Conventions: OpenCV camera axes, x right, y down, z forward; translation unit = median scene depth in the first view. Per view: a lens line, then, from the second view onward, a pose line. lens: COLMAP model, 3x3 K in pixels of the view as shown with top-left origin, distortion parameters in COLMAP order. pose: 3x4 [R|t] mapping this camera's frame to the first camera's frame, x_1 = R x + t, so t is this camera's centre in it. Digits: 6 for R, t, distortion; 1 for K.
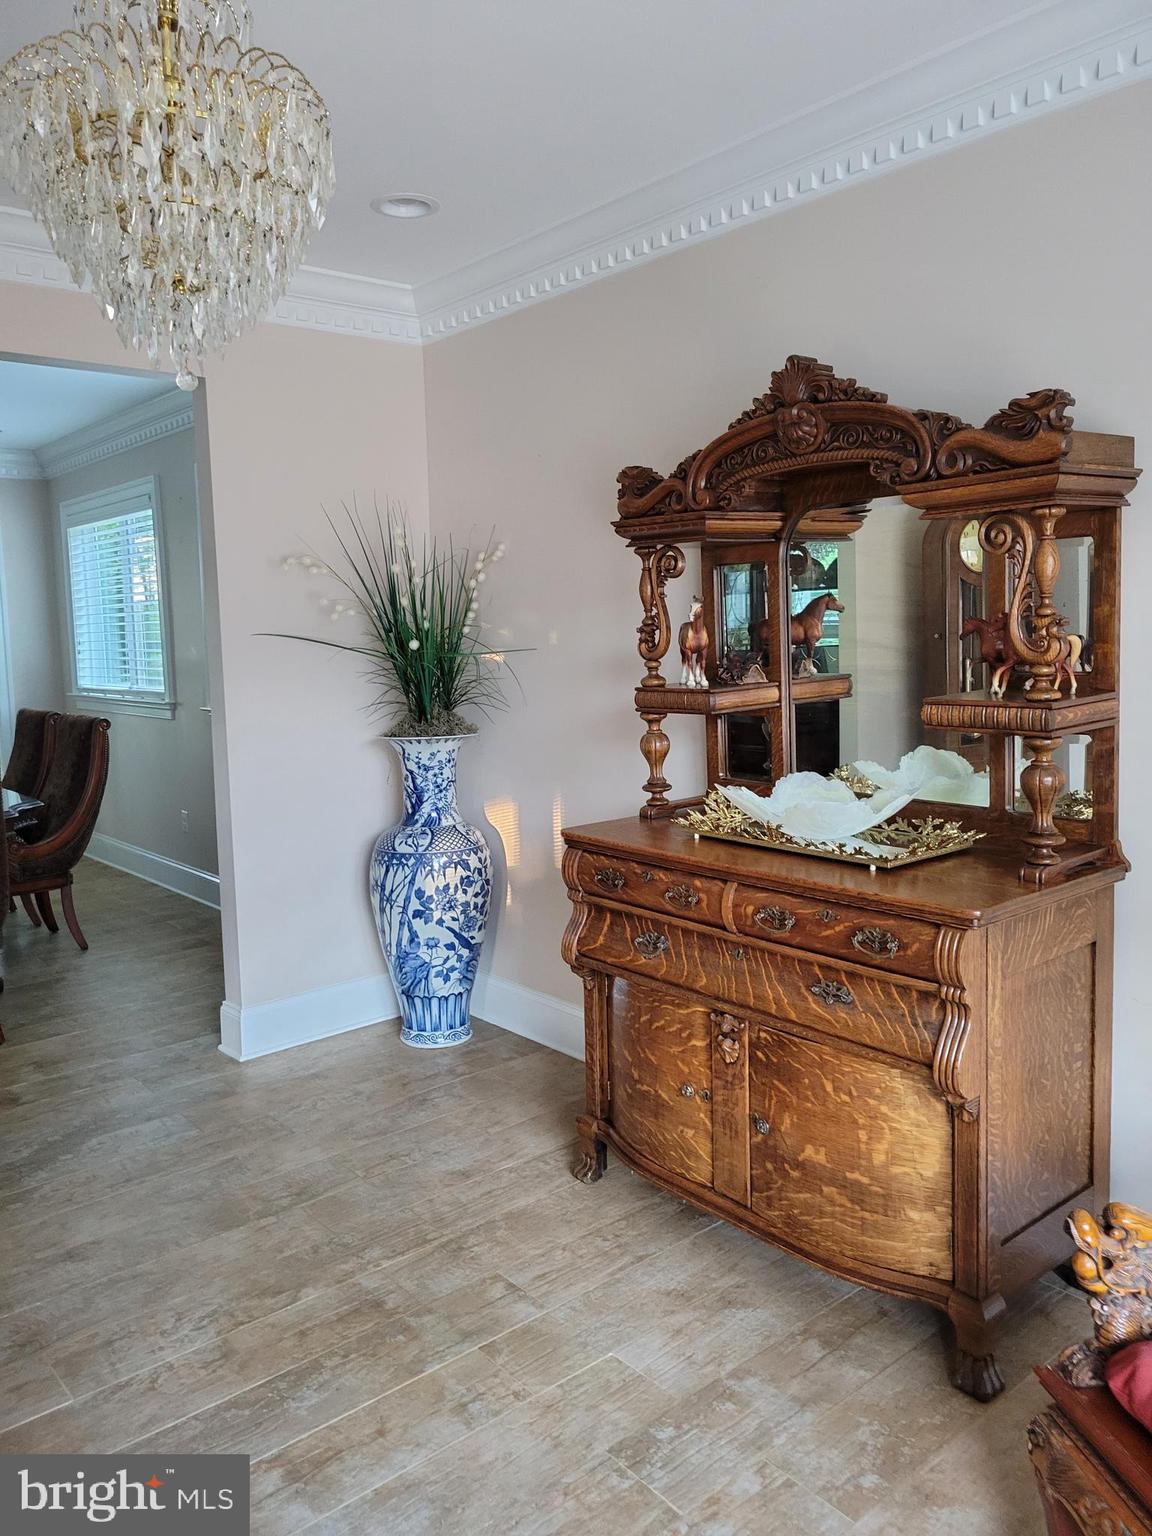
lens RADIAL K [[1155.6, 0, 575.1], [0, 1155.6, 742.5], [0, 0, 1]] dist [0.055245, -0.032482]
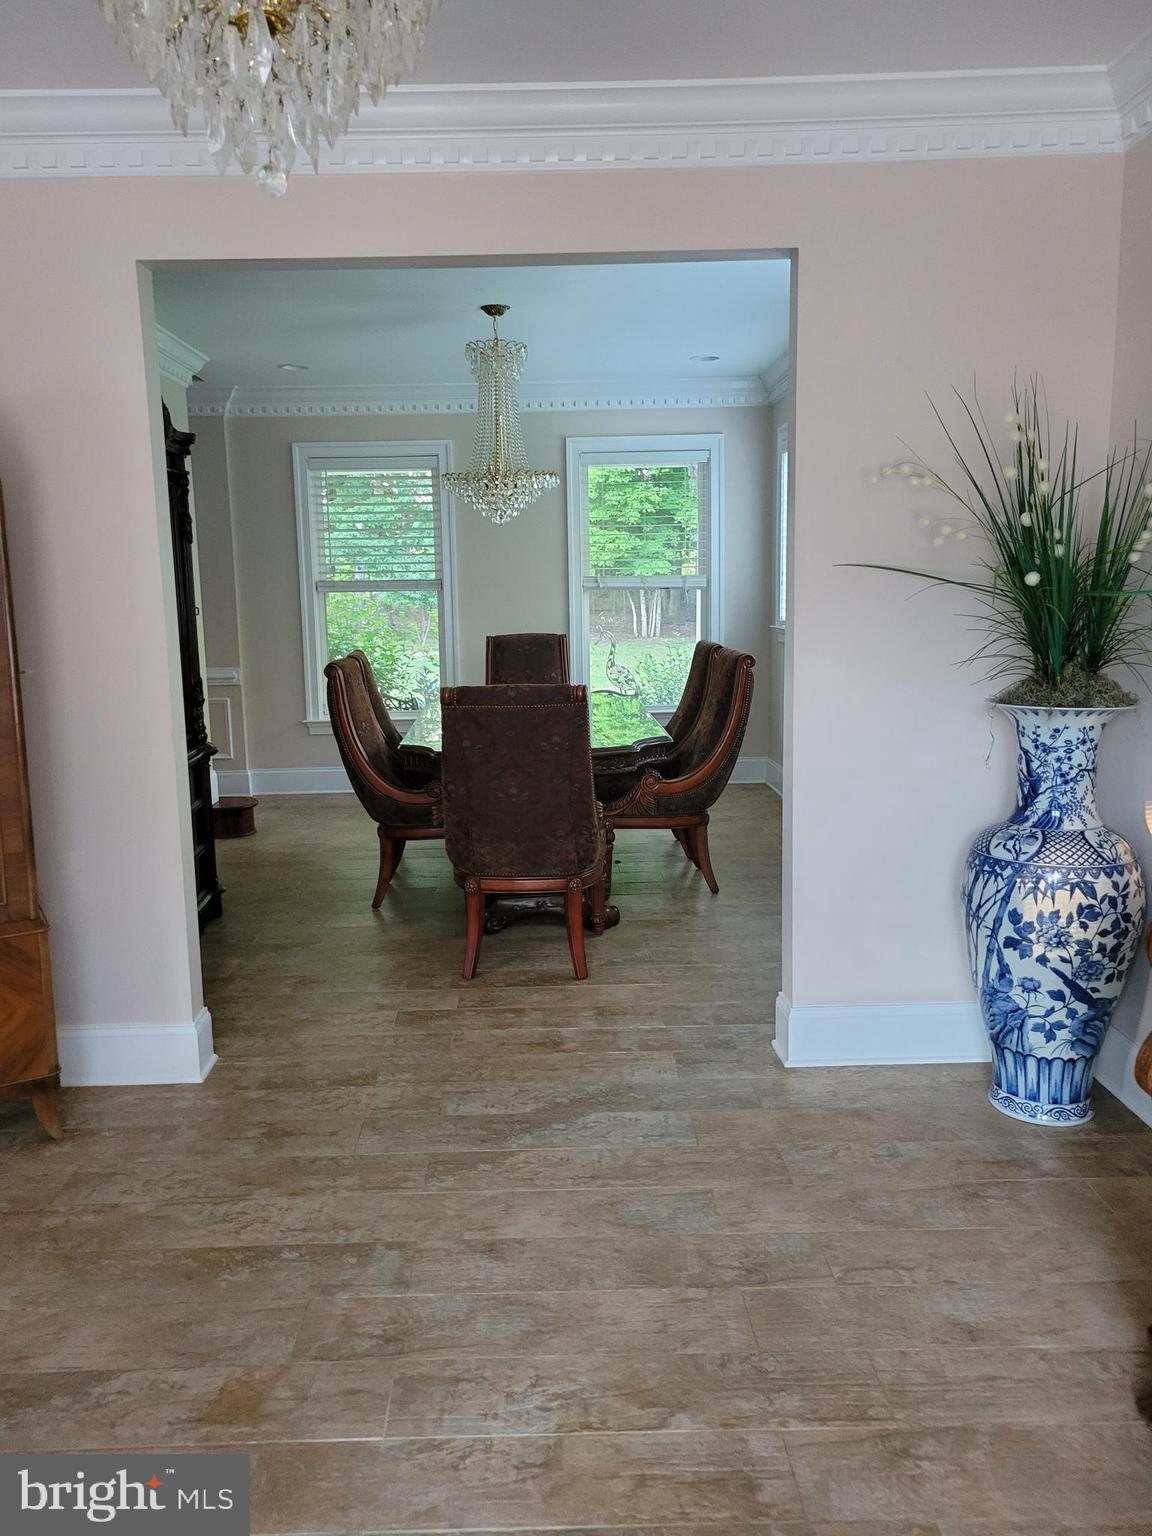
lens RADIAL K [[1155.6, 0, 575.1], [0, 1155.6, 742.5], [0, 0, 1]] dist [0.055245, -0.032482]
pose [[0.769611, 0.101406, -0.630409, 0.106172], [-0.063943, 0.994585, 0.081925, -0.023112], [0.635304, -0.022741, 0.771928, 0.243198]]
